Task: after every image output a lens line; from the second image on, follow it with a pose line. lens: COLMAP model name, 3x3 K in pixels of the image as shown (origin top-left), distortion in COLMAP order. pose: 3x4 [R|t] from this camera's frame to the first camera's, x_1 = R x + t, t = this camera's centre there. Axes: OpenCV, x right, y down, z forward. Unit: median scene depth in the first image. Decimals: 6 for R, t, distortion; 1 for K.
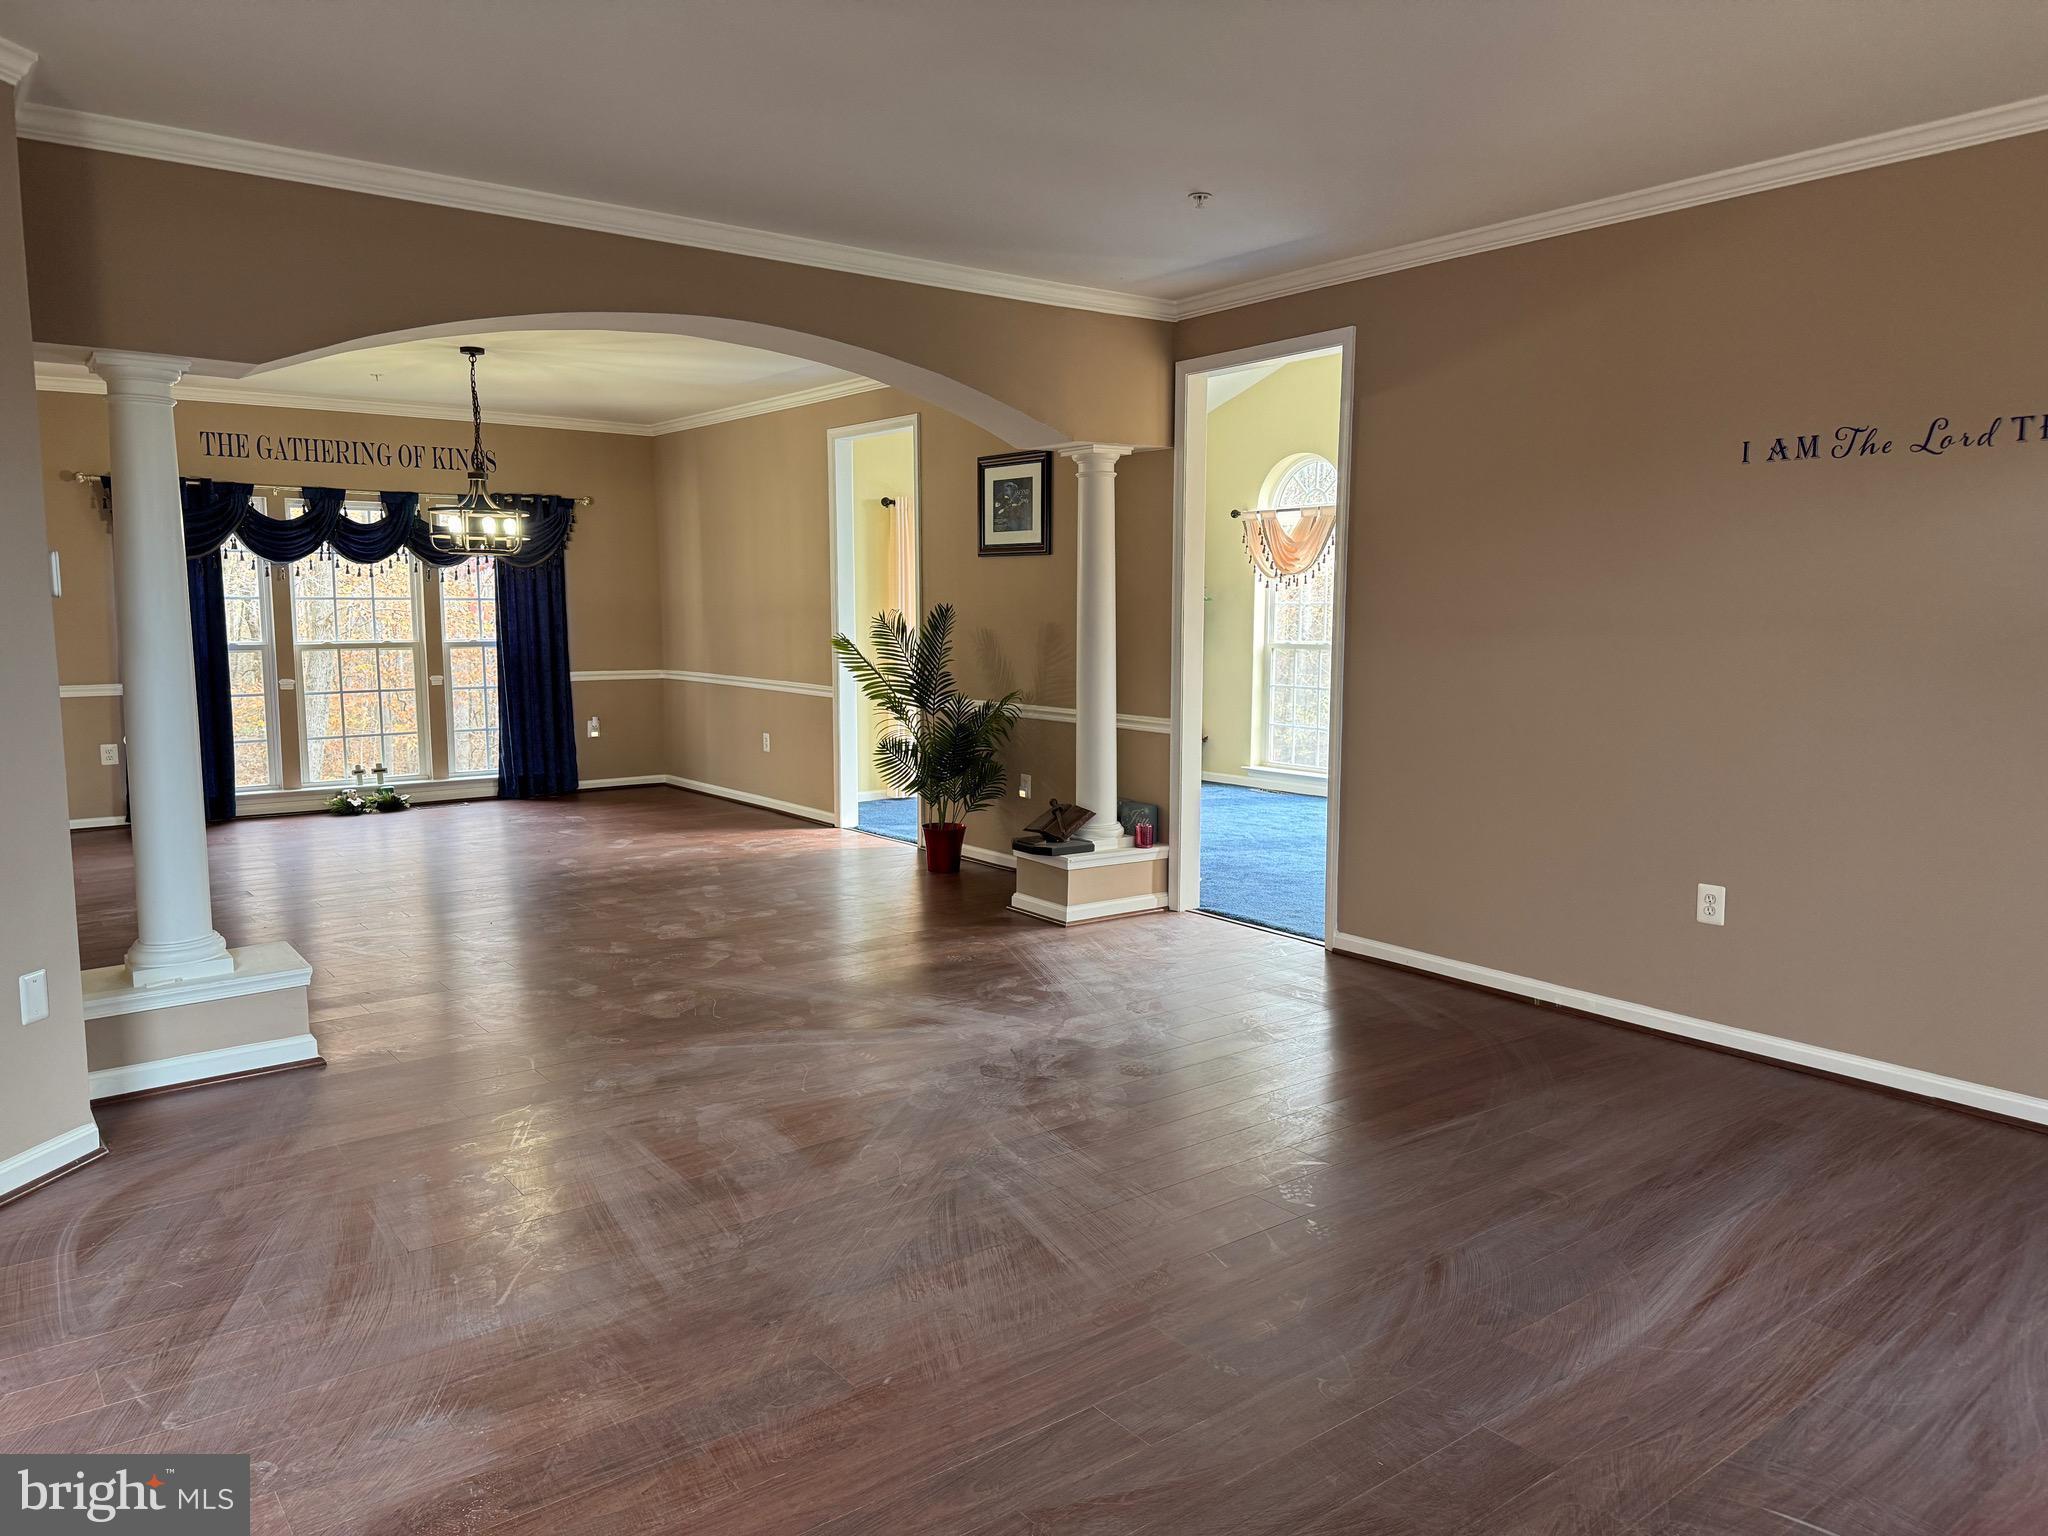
lens RADIAL K [[1424.3, 0, 1021.3], [0, 1424.3, 766.1], [0, 0, 1]] dist [0.135770, -0.203965]
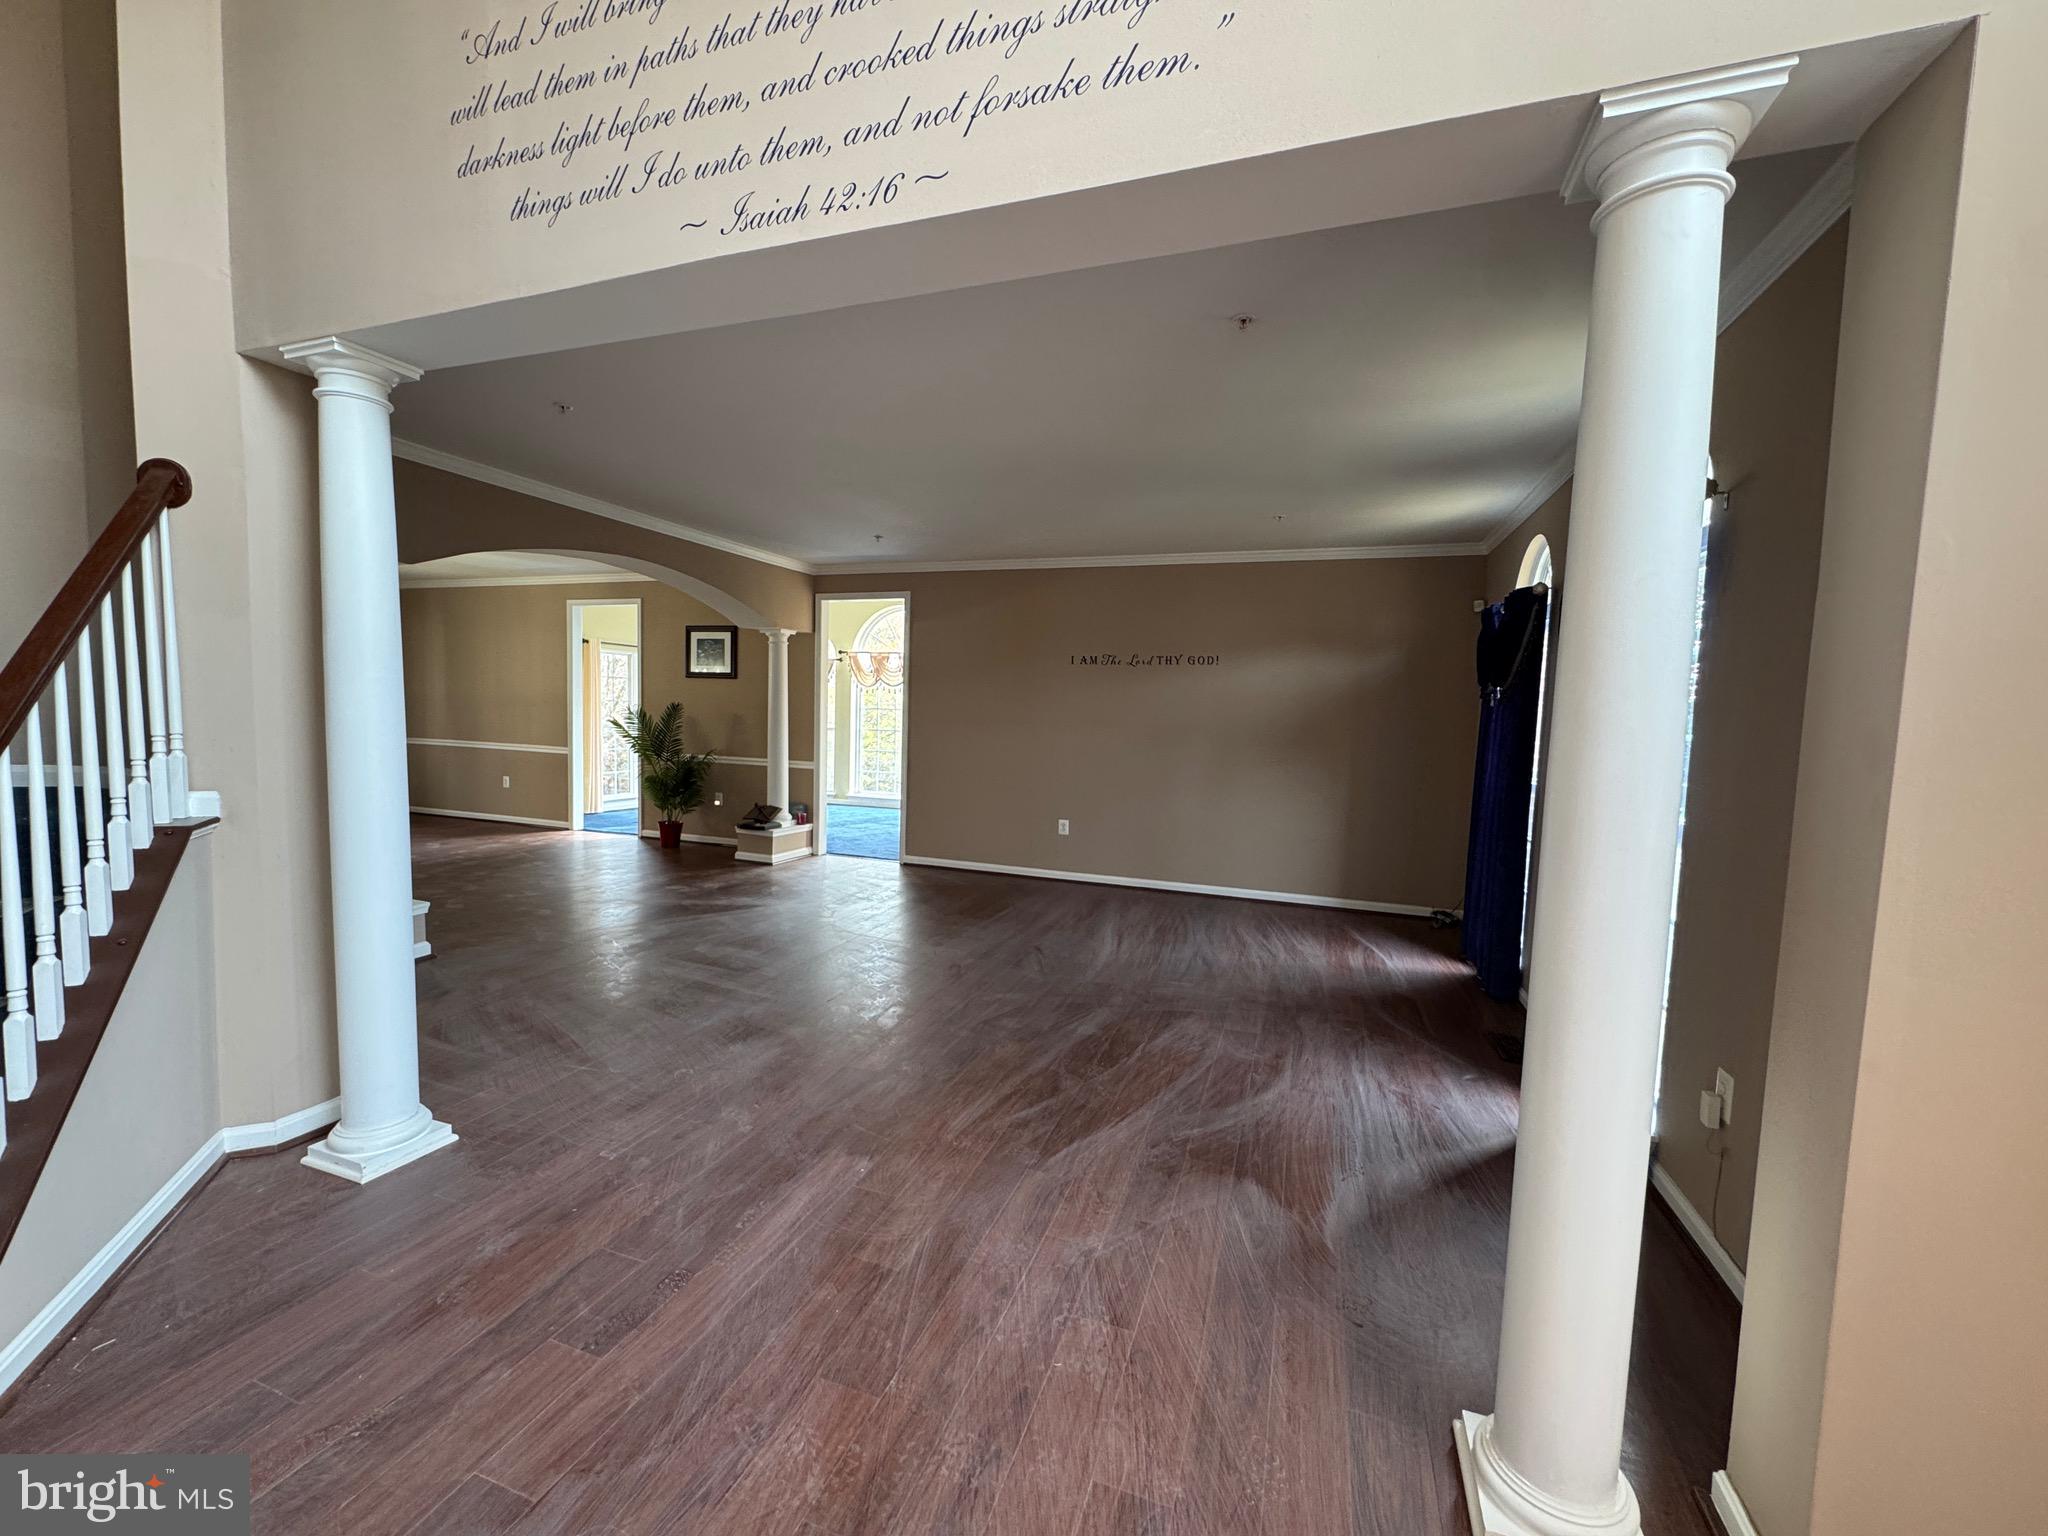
lens RADIAL K [[815.8, 0, 1022.0], [0, 815.8, 766.8], [0, 0, 1]] dist [-0.001349, 0.000178]
pose [[0.841581, -0.012188, 0.539994, -0.192910], [0.032000, 0.999114, -0.027321, 0.010979], [-0.539182, 0.040273, 0.841226, -0.107611]]
